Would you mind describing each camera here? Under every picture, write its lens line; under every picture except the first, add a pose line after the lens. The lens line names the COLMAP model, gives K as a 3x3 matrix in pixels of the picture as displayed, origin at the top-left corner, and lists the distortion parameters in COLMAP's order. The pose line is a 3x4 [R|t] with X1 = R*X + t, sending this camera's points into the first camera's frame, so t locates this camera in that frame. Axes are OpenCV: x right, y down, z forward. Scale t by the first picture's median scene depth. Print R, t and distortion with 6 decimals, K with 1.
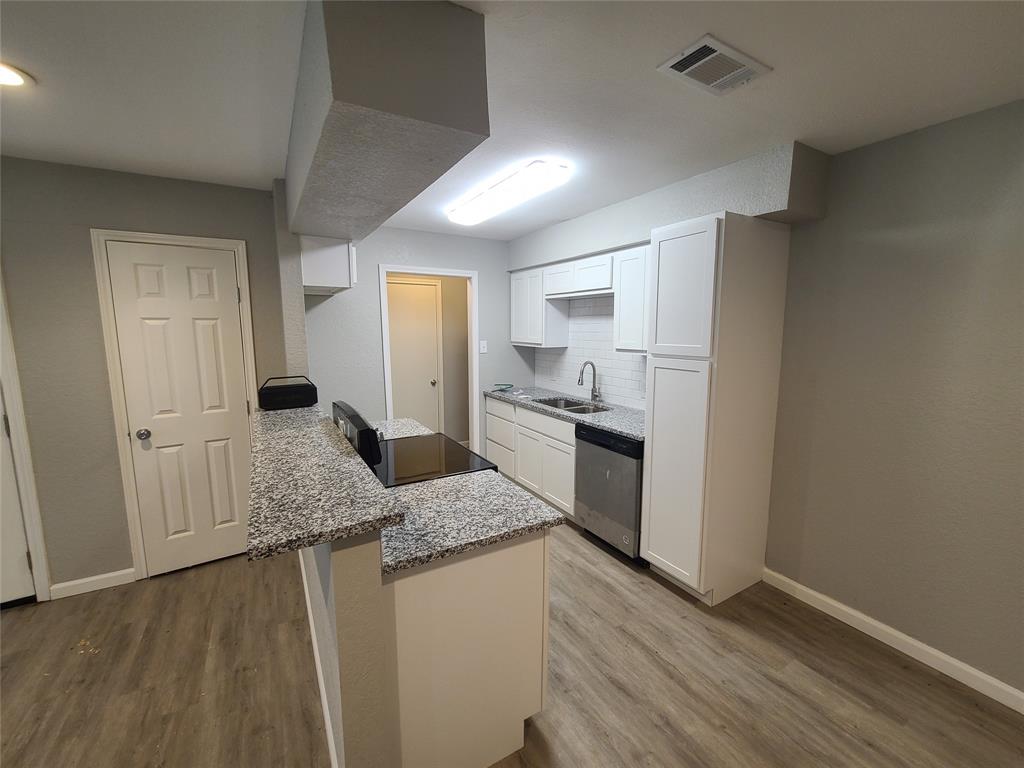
lens RADIAL K [[420.6, 0, 511.3], [0, 420.6, 382.6], [0, 0, 1]] dist [-0.003800, 0.000210]
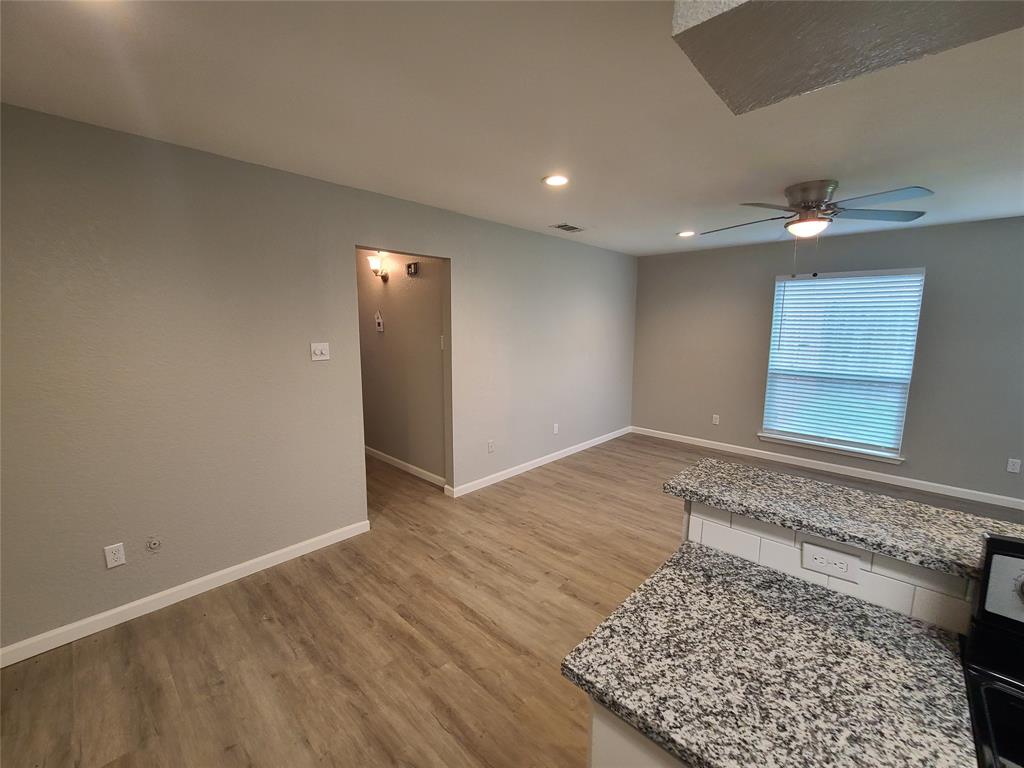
lens RADIAL K [[420.6, 0, 511.3], [0, 420.6, 382.6], [0, 0, 1]] dist [-0.003800, 0.000210]
pose [[-0.959353, 0.037361, -0.279725, 0.309942], [-0.042093, 0.961167, 0.272739, -0.169069], [0.279052, 0.273427, -0.920526, 1.296208]]
